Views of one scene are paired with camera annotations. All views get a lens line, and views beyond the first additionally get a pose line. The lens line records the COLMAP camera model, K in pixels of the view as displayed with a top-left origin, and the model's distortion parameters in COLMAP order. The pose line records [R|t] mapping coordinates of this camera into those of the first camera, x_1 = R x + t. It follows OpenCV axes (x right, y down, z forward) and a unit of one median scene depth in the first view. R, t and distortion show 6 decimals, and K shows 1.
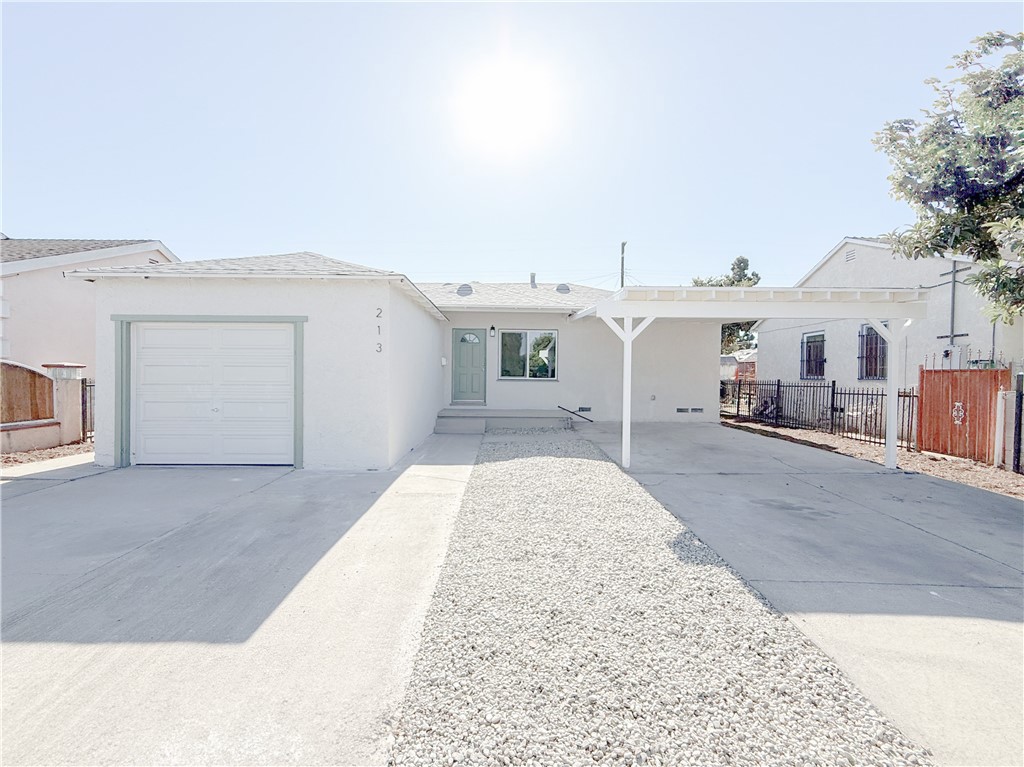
lens RADIAL K [[409.6, 0, 510.2], [0, 409.6, 385.2], [0, 0, 1]] dist [0.000657, 0.000401]
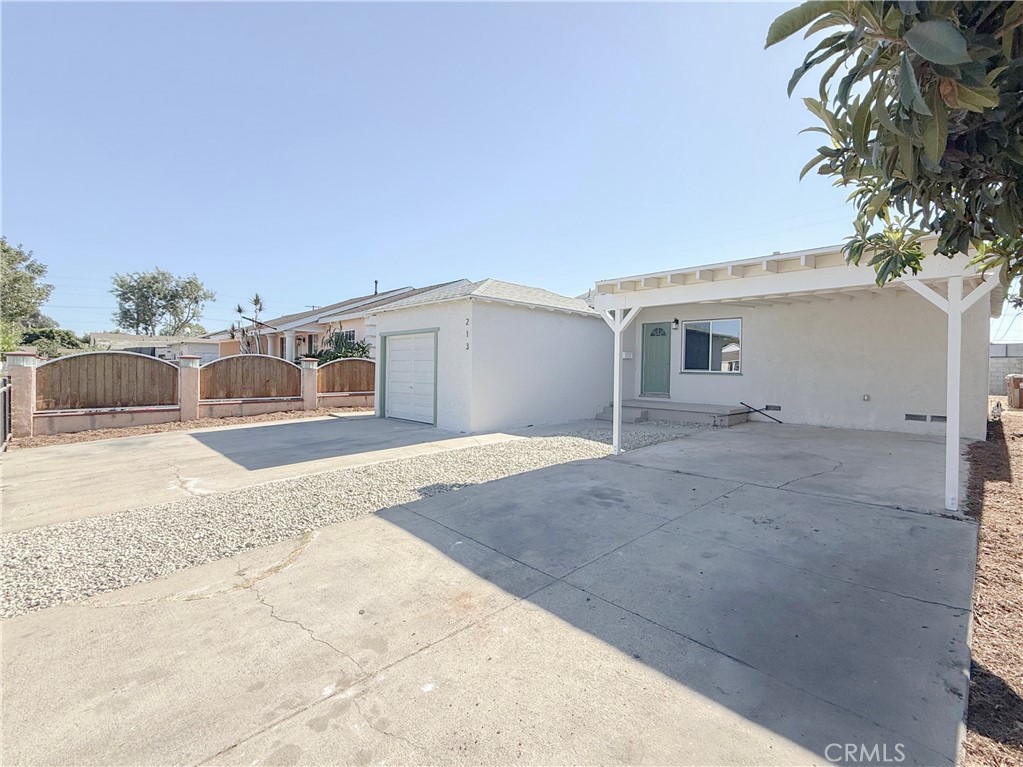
lens RADIAL K [[435.6, 0, 594.4], [0, 435.6, 377.1], [0, 0, 1]] dist [-0.000650, 0.000098]
pose [[0.770941, 0.013231, -0.636769, 0.796508], [-0.020499, 0.999782, -0.004044, 0.009585], [0.636576, 0.016171, 0.771044, 0.101312]]
